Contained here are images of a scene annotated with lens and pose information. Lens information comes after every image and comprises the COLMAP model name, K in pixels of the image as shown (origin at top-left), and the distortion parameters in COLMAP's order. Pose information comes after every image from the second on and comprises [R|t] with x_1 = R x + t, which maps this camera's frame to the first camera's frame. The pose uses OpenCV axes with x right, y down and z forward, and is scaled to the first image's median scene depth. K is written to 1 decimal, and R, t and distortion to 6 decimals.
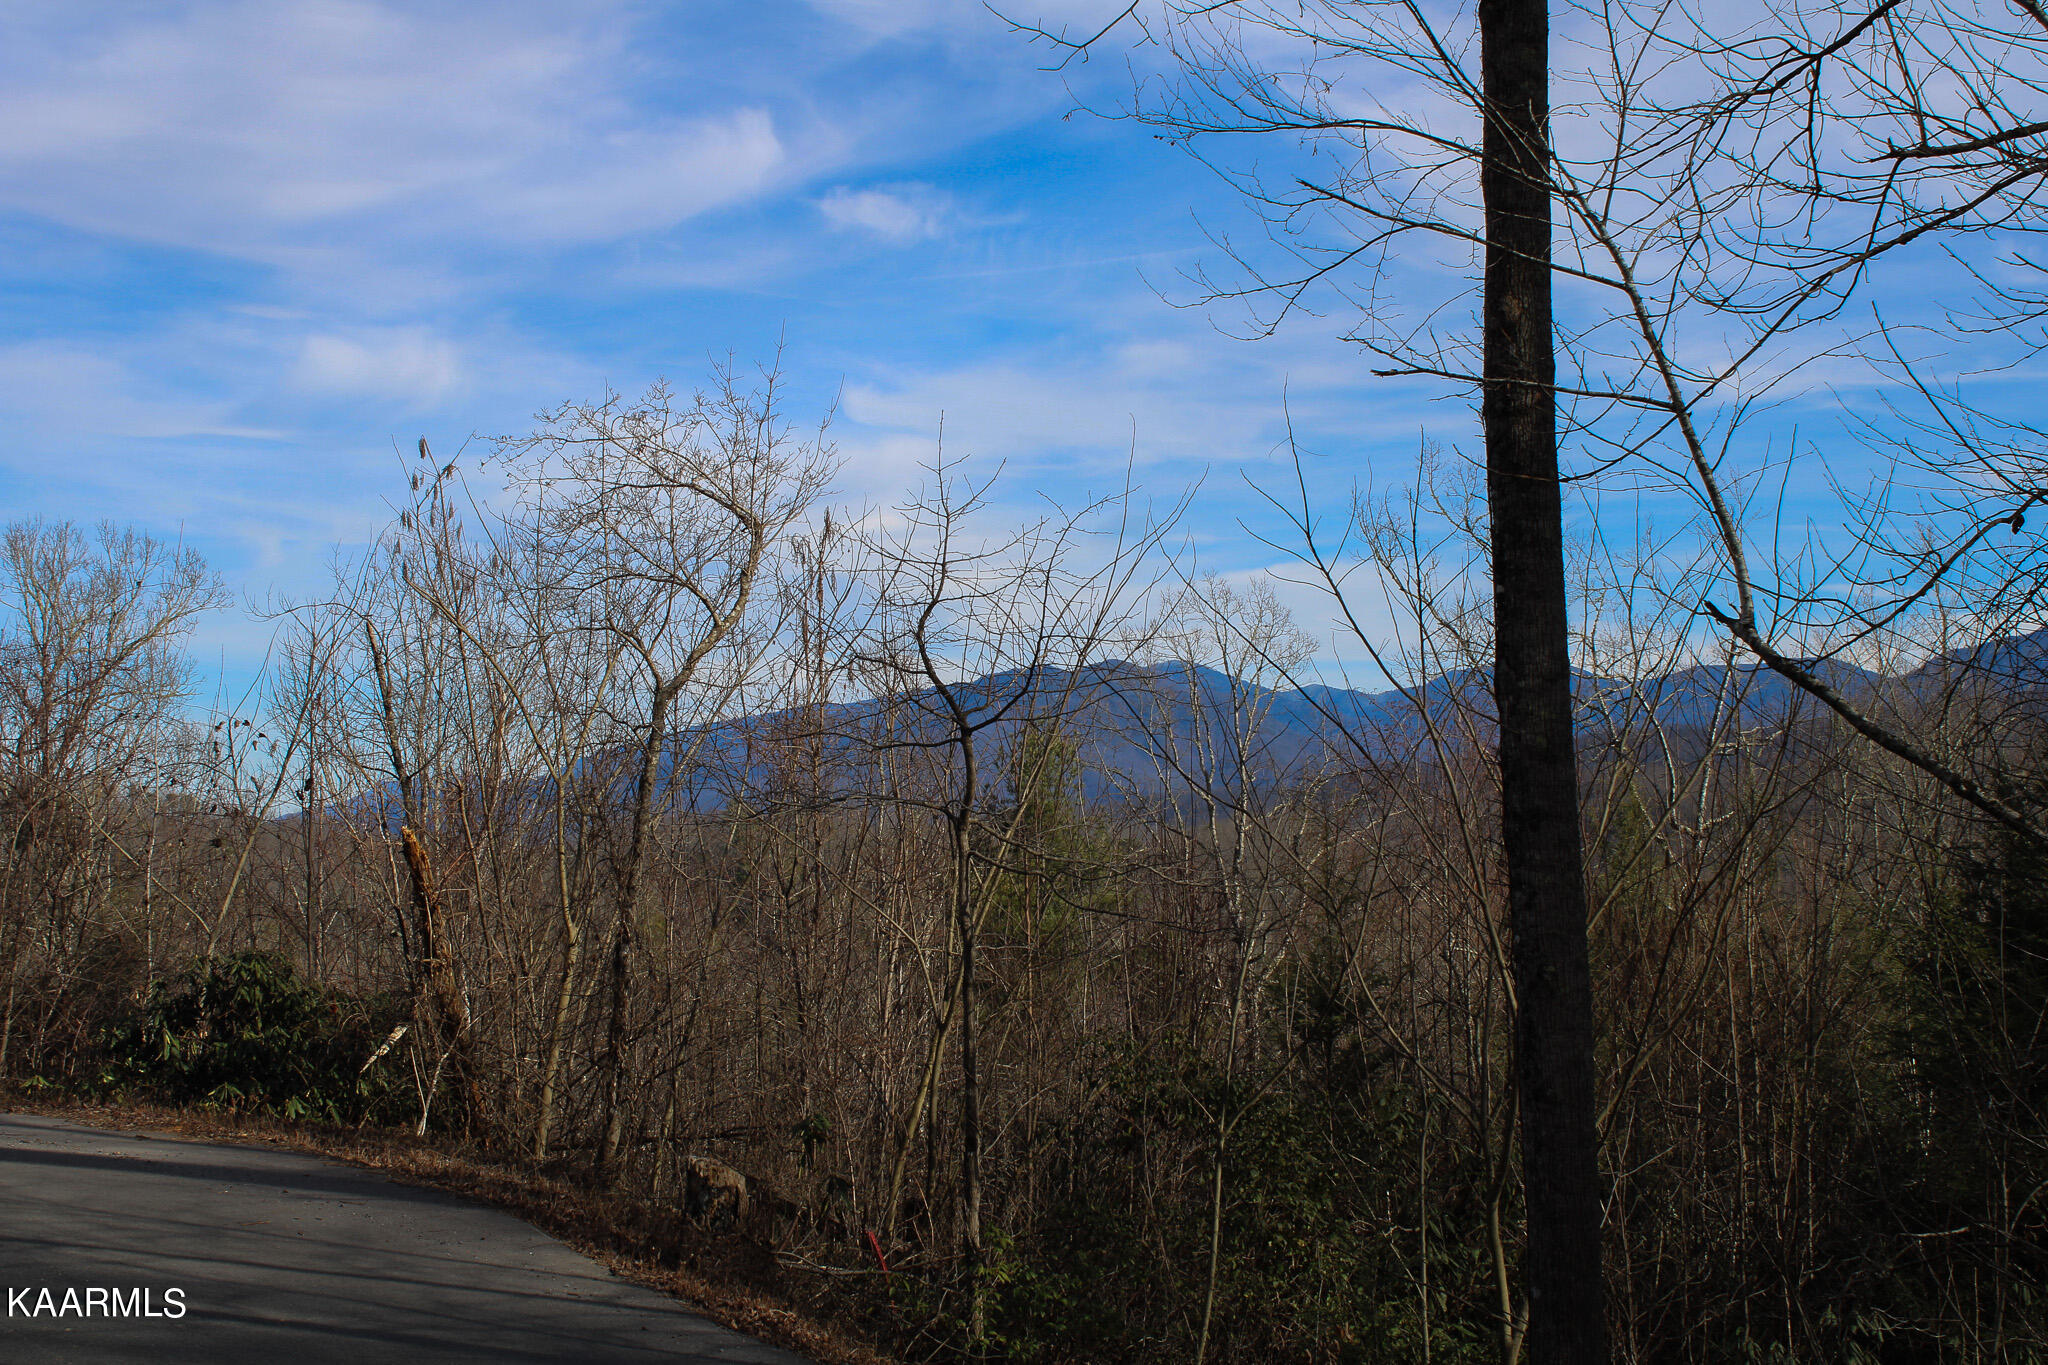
lens RADIAL K [[2963.1, 0, 1024.0], [0, 2963.1, 682.5], [0, 0, 1]] dist [-0.024274, -0.003251]
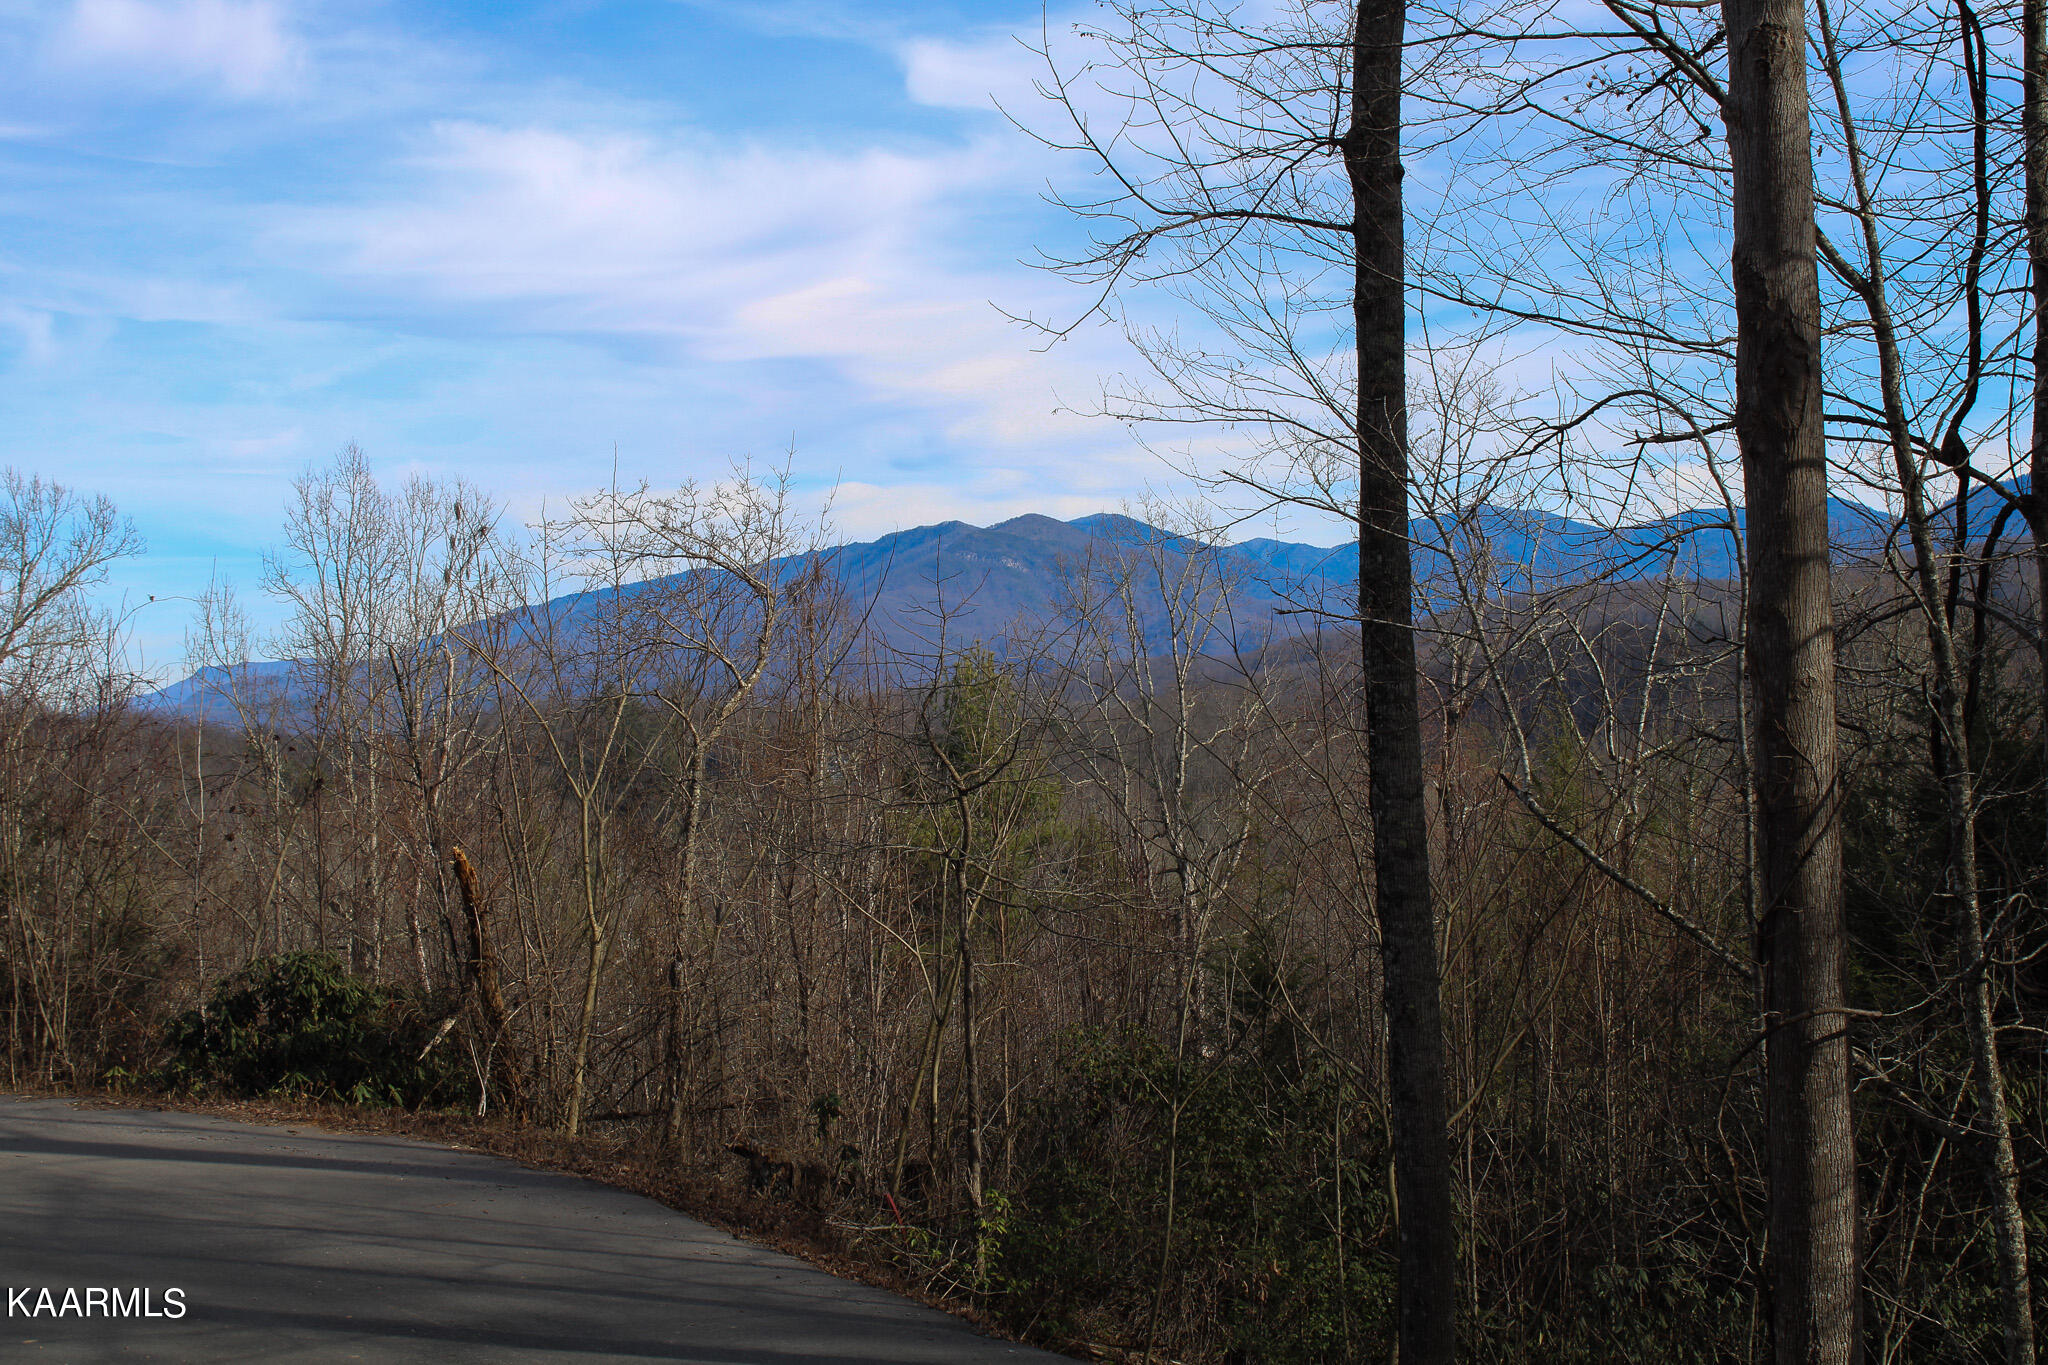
lens RADIAL K [[3425.9, 0, 1024.0], [0, 3425.9, 682.5], [0, 0, 1]] dist [0.000523, -0.001673]
pose [[0.999432, -0.018645, 0.028084, -0.030766], [0.017322, 0.998761, 0.046643, -0.087690], [-0.028919, -0.046130, 0.998517, -0.392482]]
